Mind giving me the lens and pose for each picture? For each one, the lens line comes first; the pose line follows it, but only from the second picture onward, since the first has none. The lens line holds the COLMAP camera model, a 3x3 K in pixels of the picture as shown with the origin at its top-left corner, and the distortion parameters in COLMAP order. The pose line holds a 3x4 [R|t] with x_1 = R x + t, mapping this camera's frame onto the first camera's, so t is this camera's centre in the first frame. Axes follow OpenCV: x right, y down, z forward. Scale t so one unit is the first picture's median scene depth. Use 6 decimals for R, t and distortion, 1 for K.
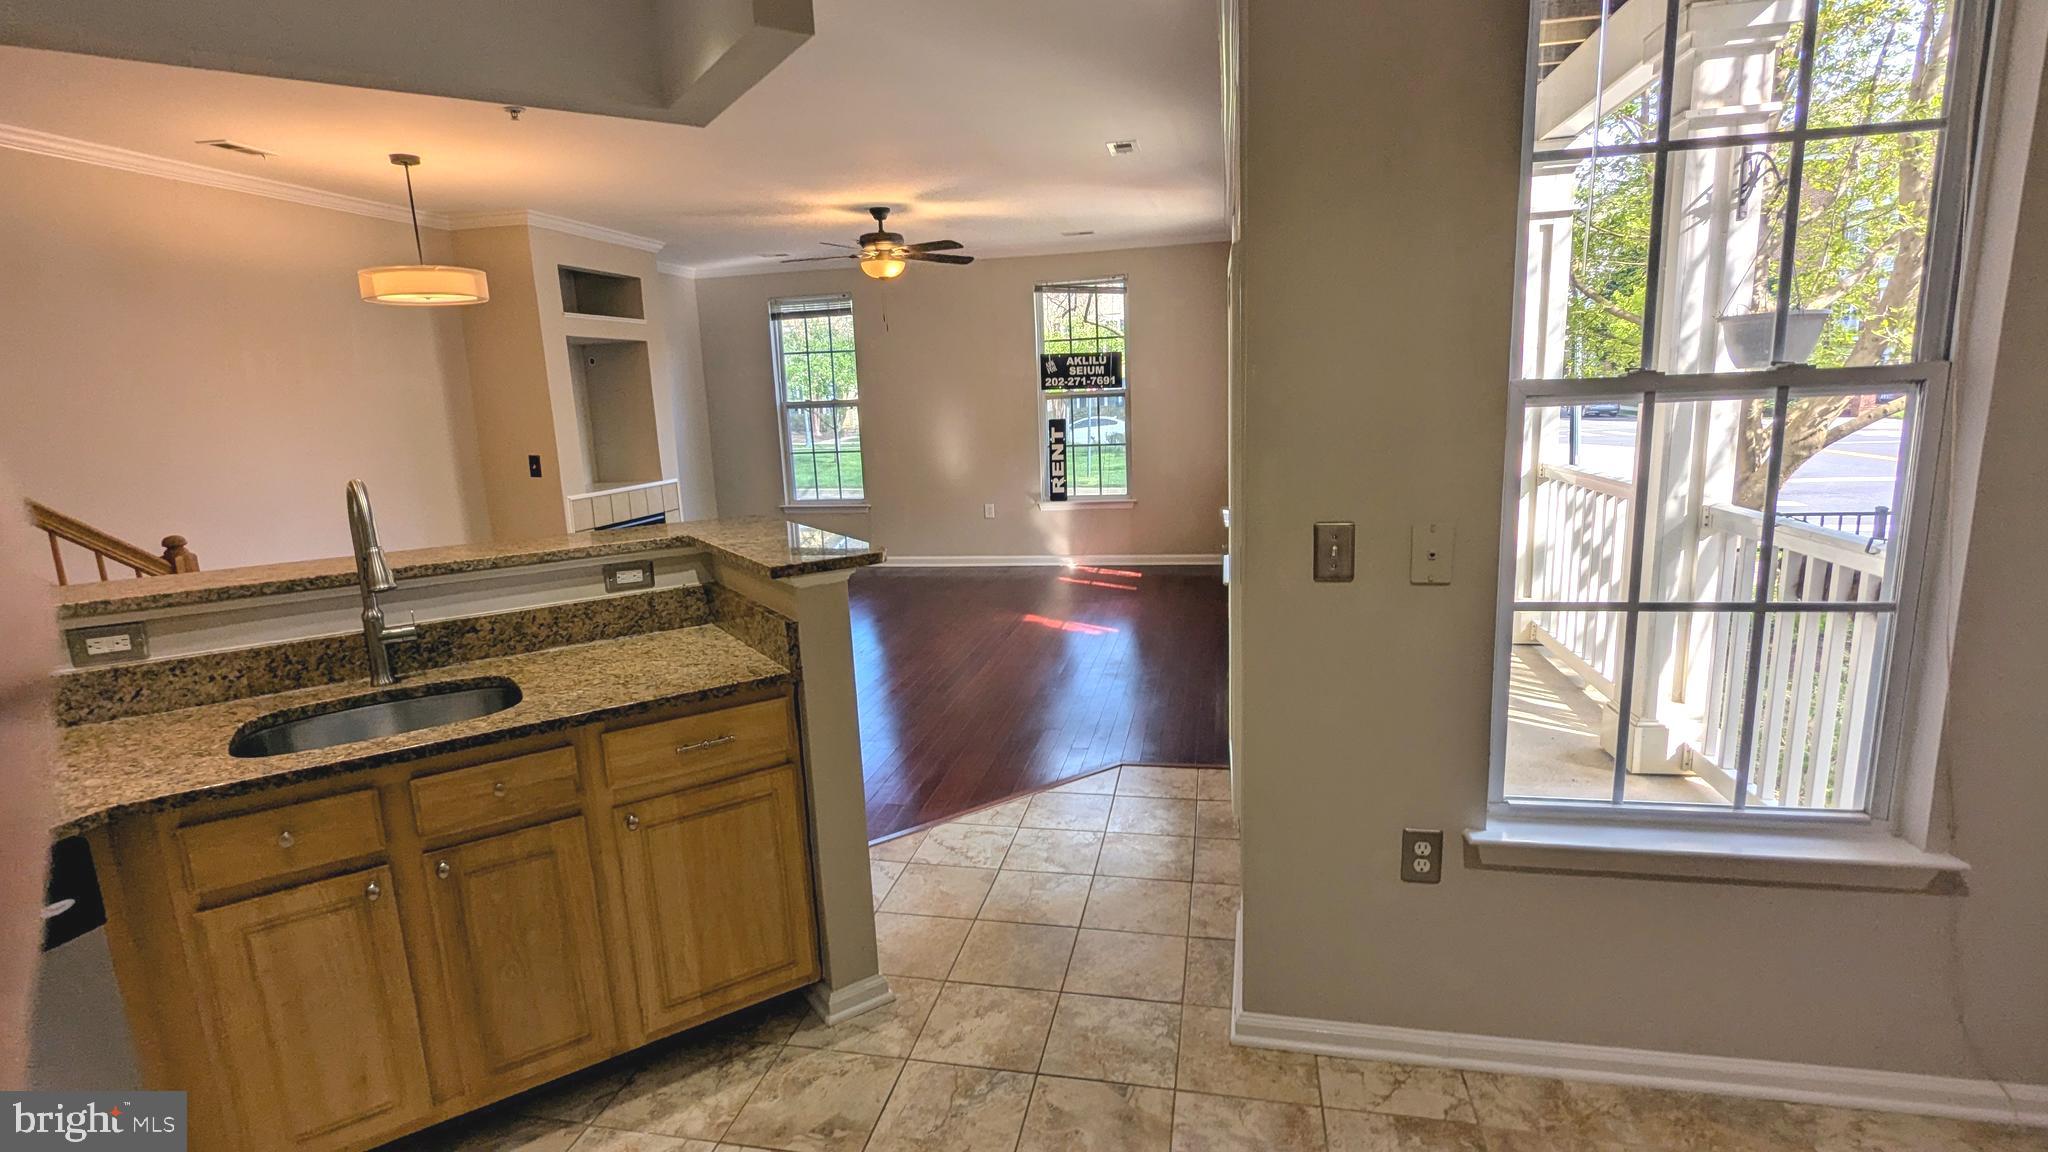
lens RADIAL K [[966.2, 0, 1021.5], [0, 966.2, 581.1], [0, 0, 1]] dist [0.001964, -0.000454]
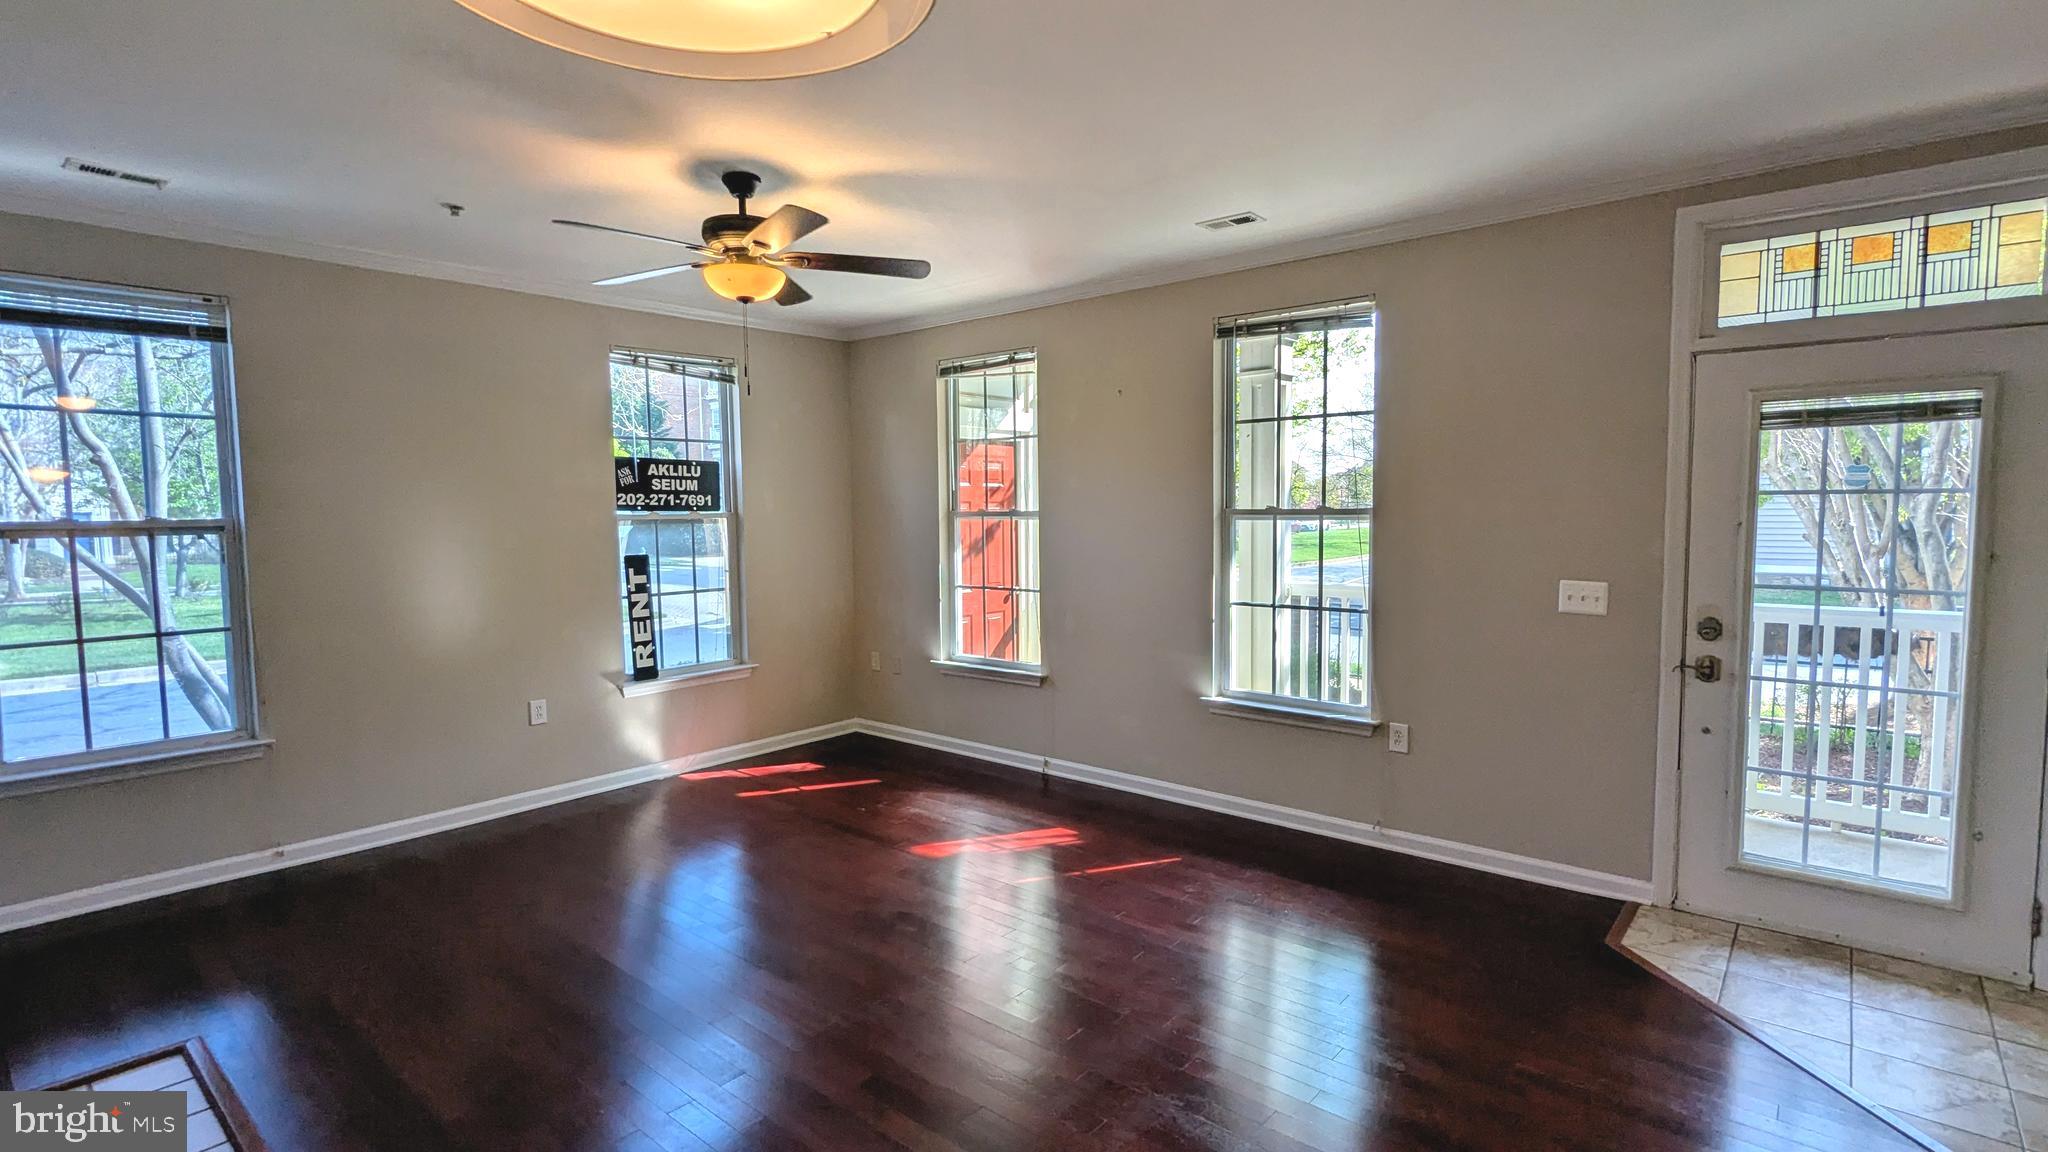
lens RADIAL K [[966.2, 0, 1015.9], [0, 966.2, 574.7], [0, 0, 1]] dist [0.001964, -0.000454]
pose [[0.483936, -0.028088, 0.874652, -1.085891], [0.161233, 0.985236, -0.057569, -0.199490], [-0.860122, 0.168882, 0.481320, 1.228573]]
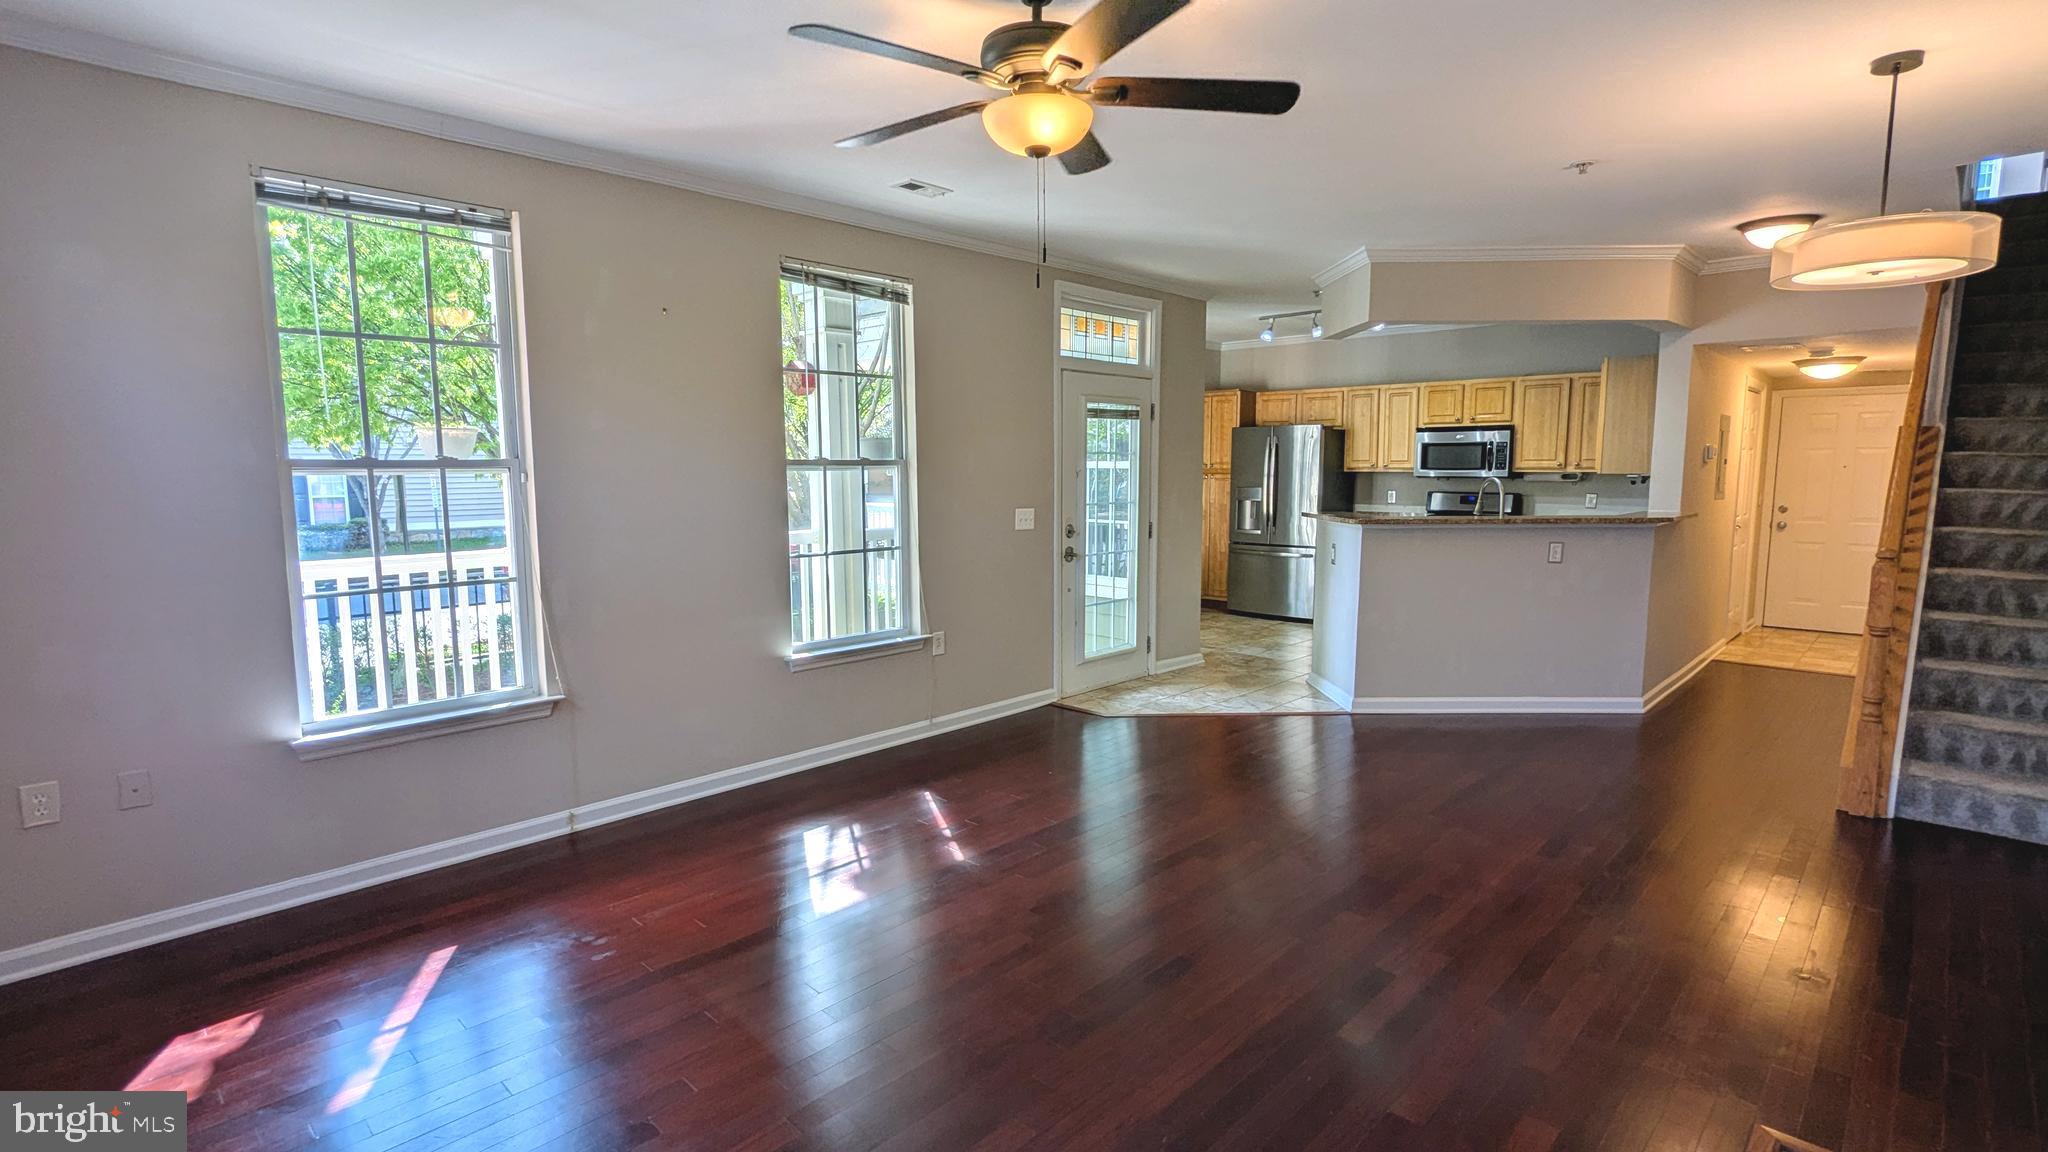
lens RADIAL K [[966.2, 0, 1024.1], [0, 966.2, 576.6], [0, 0, 1]] dist [0.001964, -0.000454]
pose [[-0.845234, -0.023018, 0.533900, -0.689231], [0.136977, 0.956363, 0.258085, -0.489370], [-0.516542, 0.291274, -0.805198, 2.676590]]
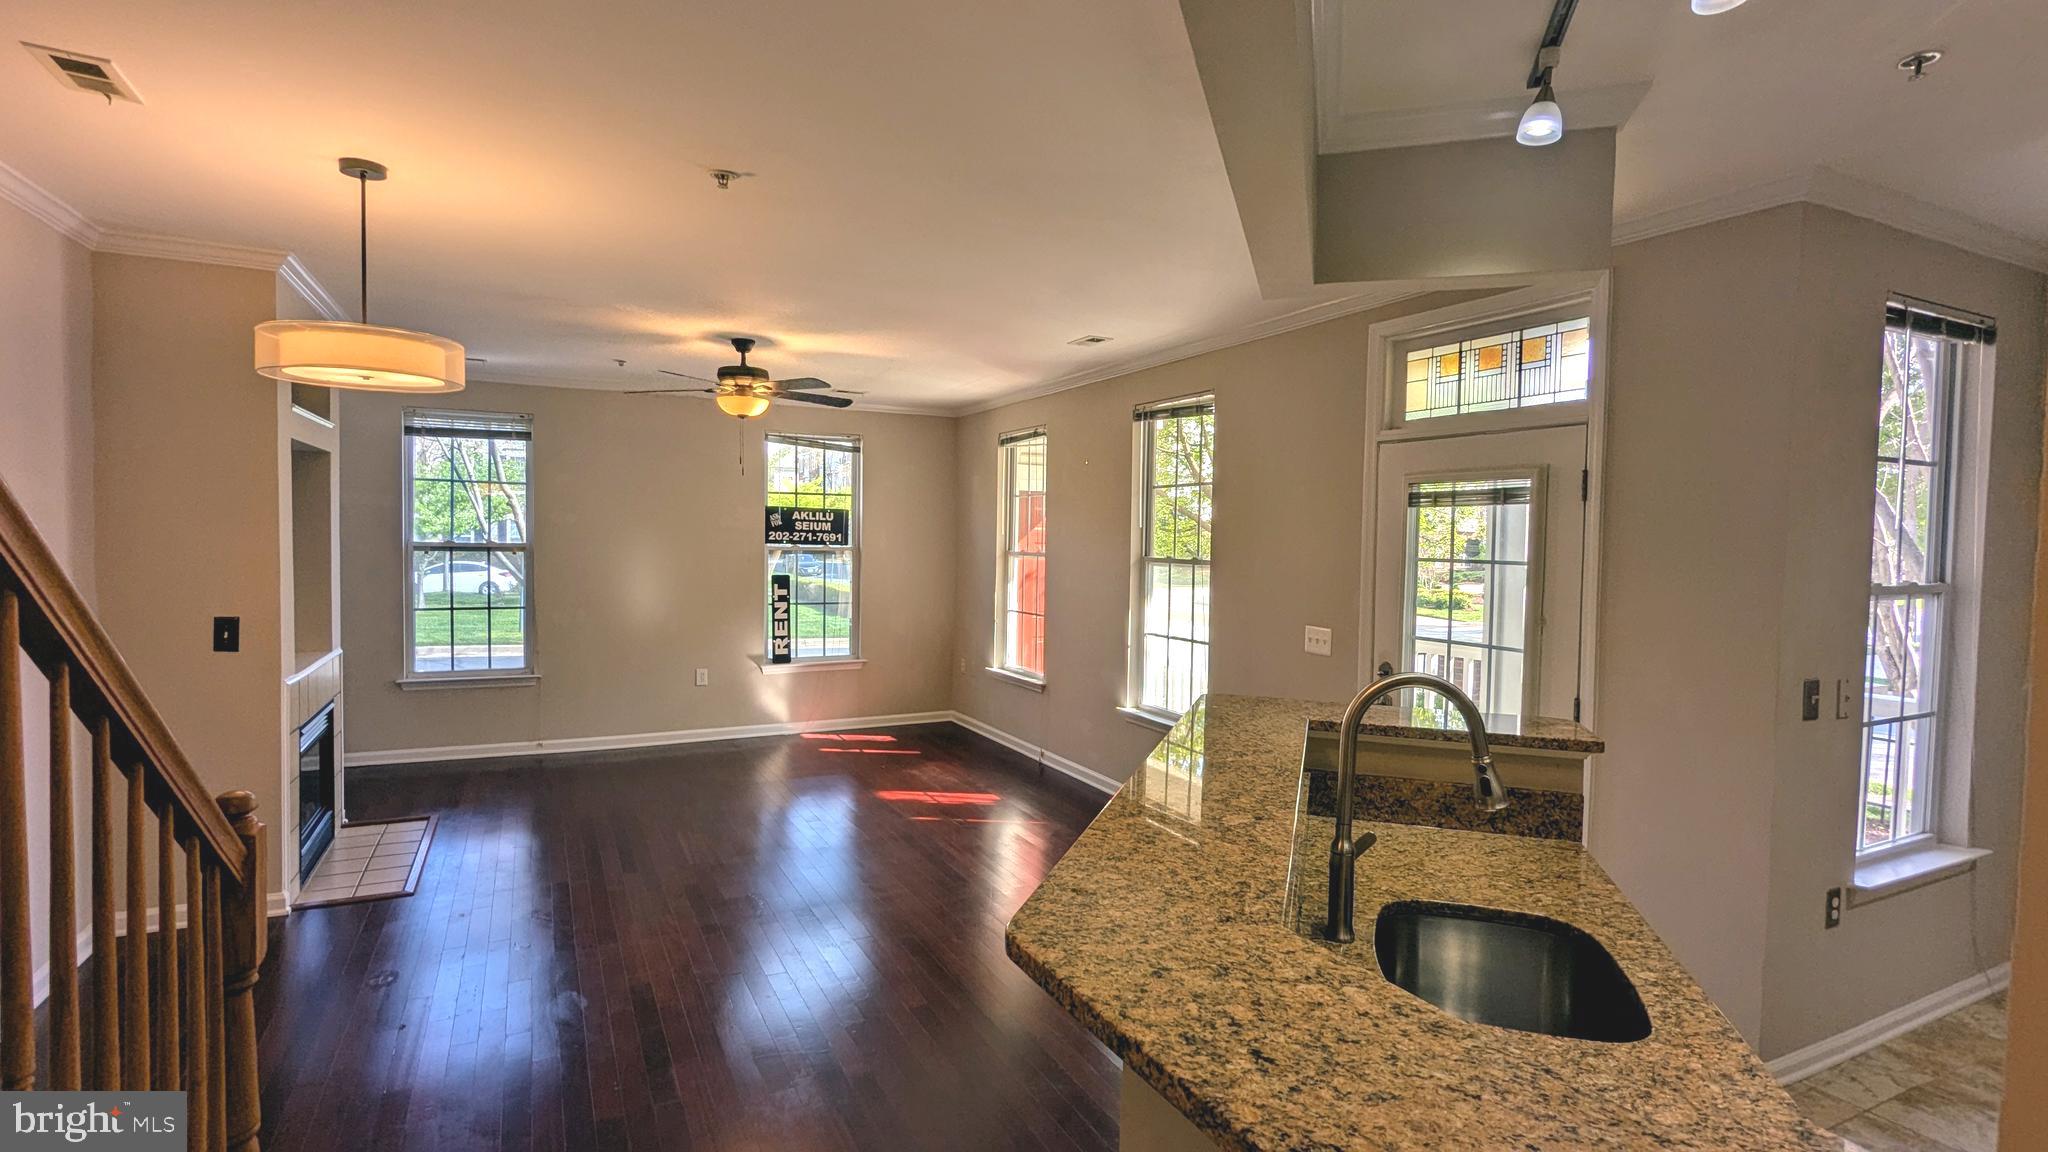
lens RADIAL K [[966.2, 0, 1017.6], [0, 966.2, 575.2], [0, 0, 1]] dist [0.001964, -0.000454]
pose [[0.782493, 0.026729, 0.622086, -0.957634], [0.074281, 0.987936, -0.135882, -0.064363], [-0.618213, 0.152536, 0.771067, 0.374678]]
